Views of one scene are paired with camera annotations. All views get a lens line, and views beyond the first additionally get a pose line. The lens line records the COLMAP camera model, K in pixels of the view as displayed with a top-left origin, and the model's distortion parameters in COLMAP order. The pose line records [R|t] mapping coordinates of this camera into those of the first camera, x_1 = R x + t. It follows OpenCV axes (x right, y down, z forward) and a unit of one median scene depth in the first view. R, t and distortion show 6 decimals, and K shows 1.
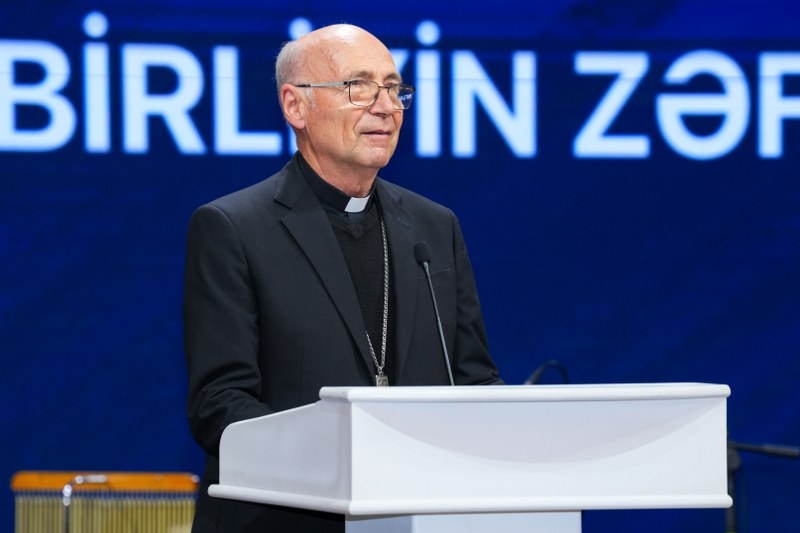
lens RADIAL K [[4831.9, 0, 400.0], [0, 4831.9, 266.5], [0, 0, 1]] dist [1.780320, 13.205352]
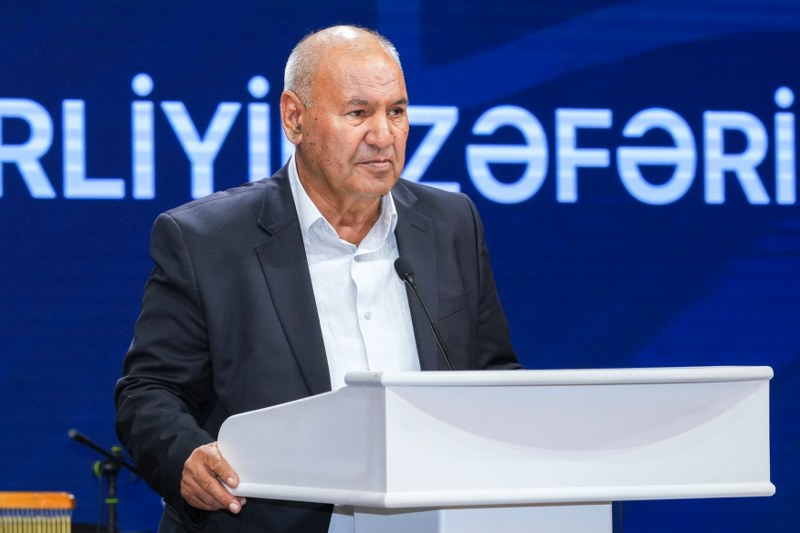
lens RADIAL K [[4030.8, 0, 400.0], [0, 4030.8, 266.5], [0, 0, 1]] dist [-0.094381, 9.254238]
pose [[0.997369, -0.005992, 0.072251, -0.034251], [0.007337, 0.999804, -0.018370, 0.010547], [-0.072126, 0.018852, 0.997217, 0.127304]]
